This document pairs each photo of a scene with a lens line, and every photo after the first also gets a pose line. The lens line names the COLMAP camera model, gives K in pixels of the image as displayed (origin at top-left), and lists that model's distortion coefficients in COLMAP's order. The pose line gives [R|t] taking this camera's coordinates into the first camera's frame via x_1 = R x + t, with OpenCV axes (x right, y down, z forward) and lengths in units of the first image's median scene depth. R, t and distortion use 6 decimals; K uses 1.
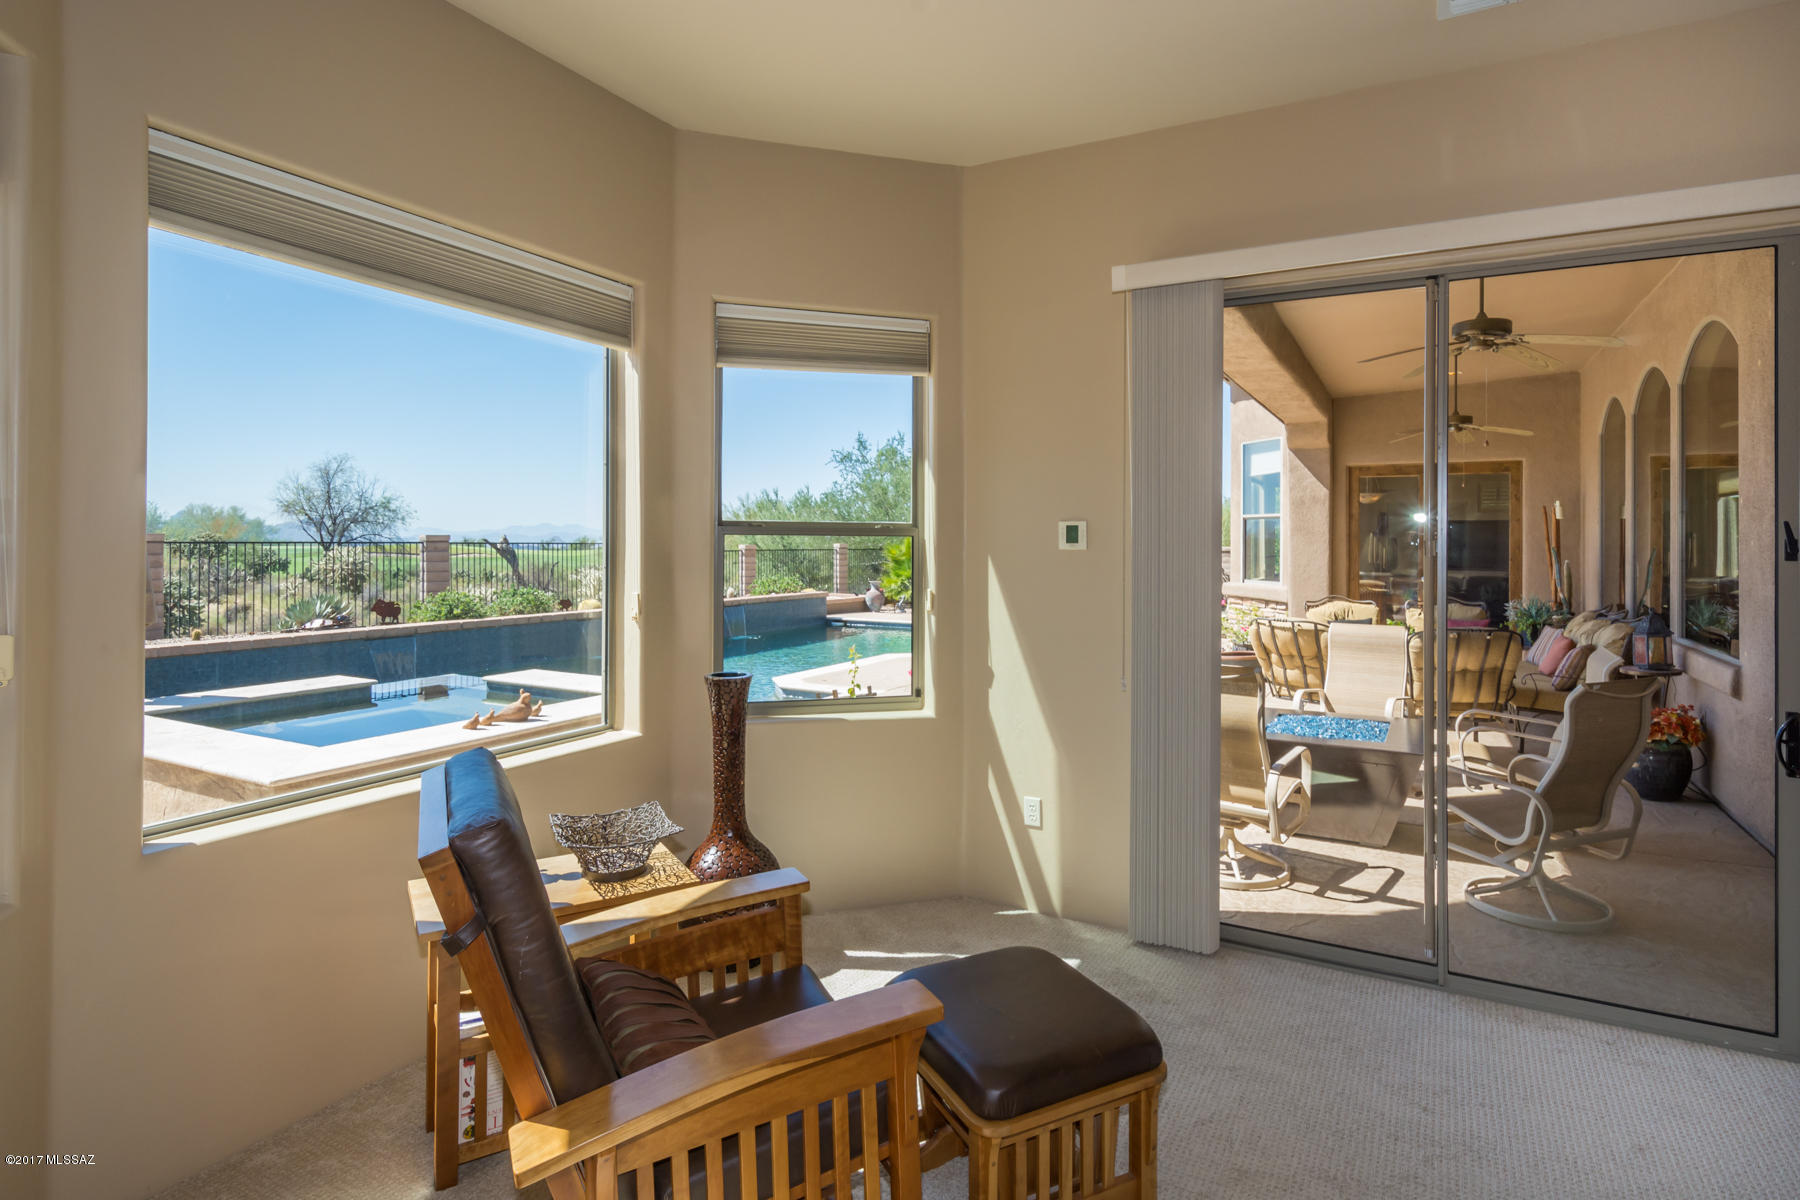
lens RADIAL K [[928.9, 0, 947.1], [0, 928.9, 522.6], [0, 0, 1]] dist [0.003413, -0.003001]
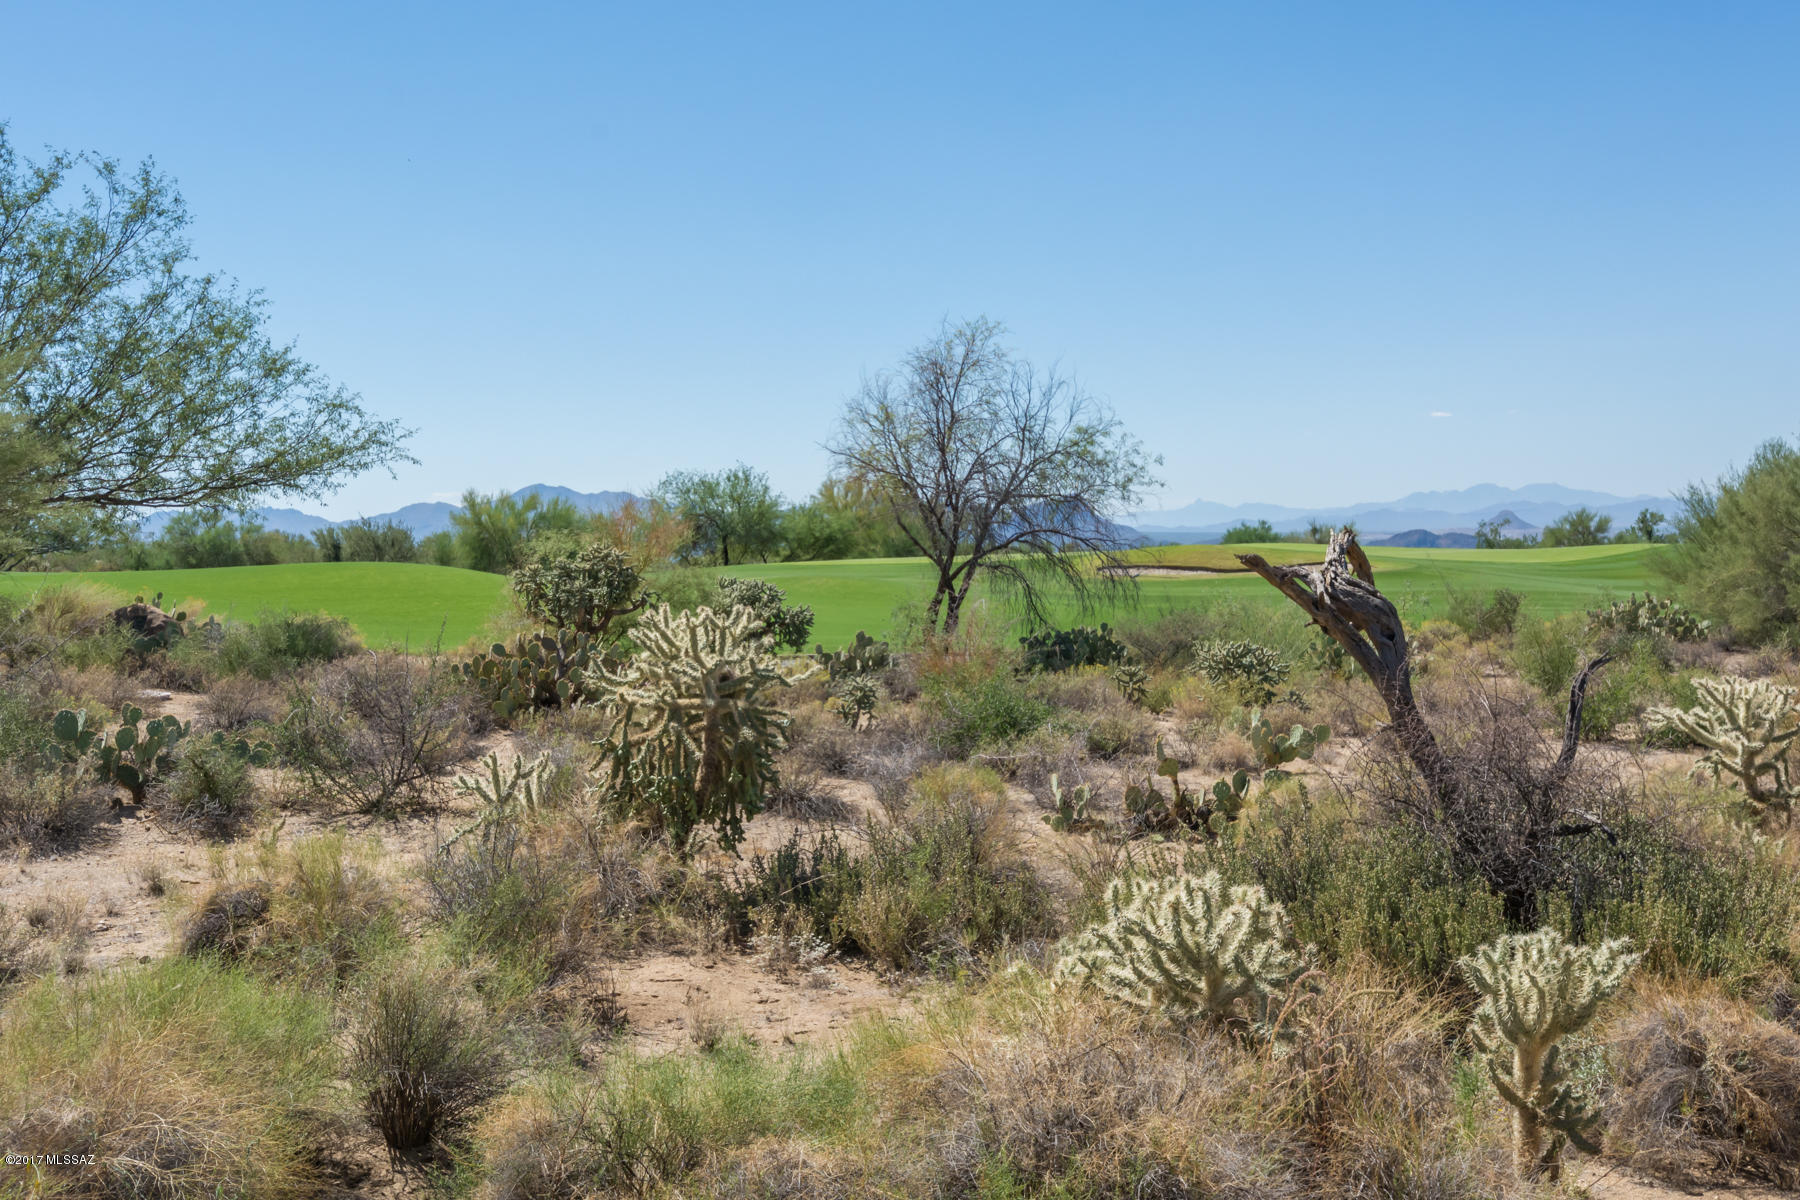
lens RADIAL K [[2166.0, 0, 907.0], [0, 2166.0, 595.3], [0, 0, 1]] dist [0.026627, 0.000000]
pose [[0.785935, -0.013001, -0.618172, -0.563510], [0.047553, 0.998089, 0.039467, 0.010001], [0.616477, -0.060415, 0.785051, 1.242899]]
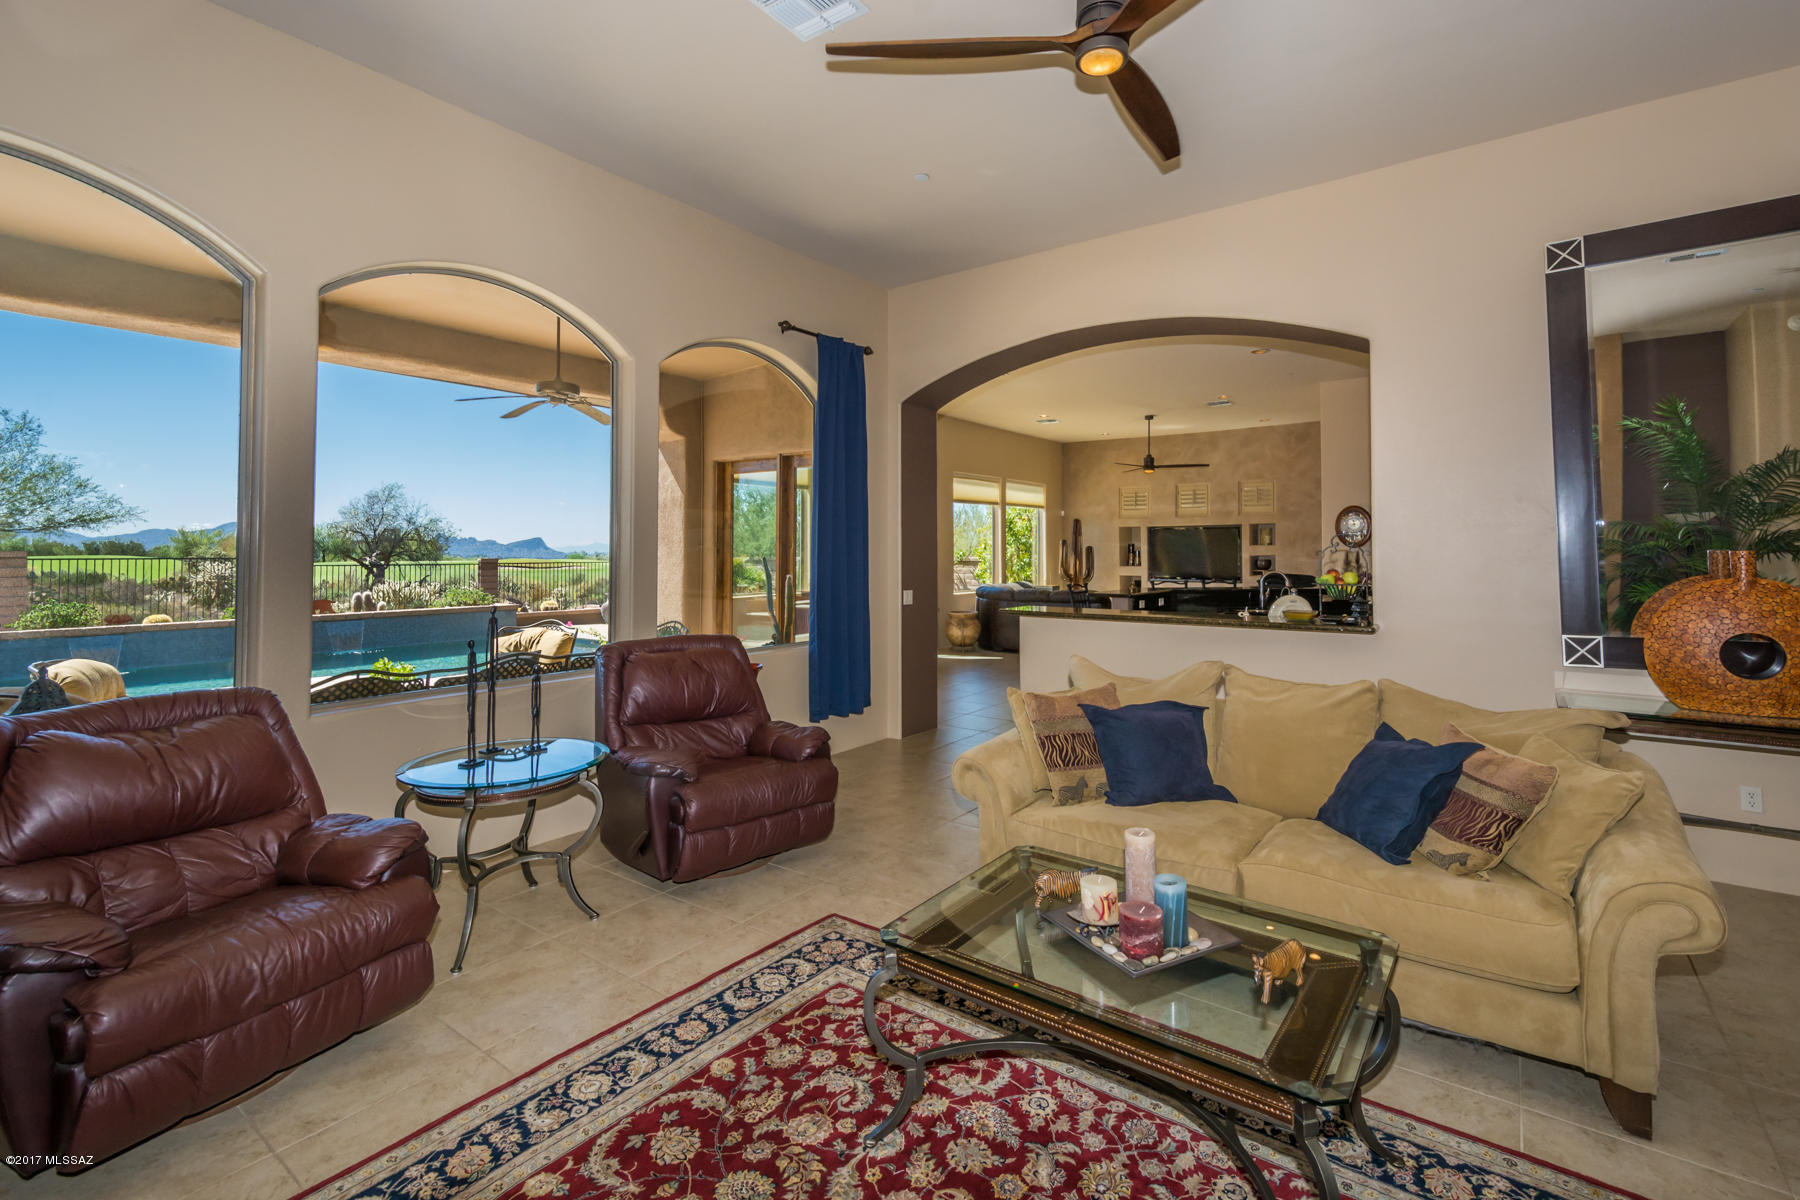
lens RADIAL K [[799.8, 0, 920.9], [0, 799.8, 533.9], [0, 0, 1]] dist [0.012467, -0.004559]
pose [[0.992255, -0.009448, -0.123857, 0.640419], [0.008870, 0.999947, -0.005217, 0.009572], [0.123900, 0.004078, 0.992286, 0.284839]]
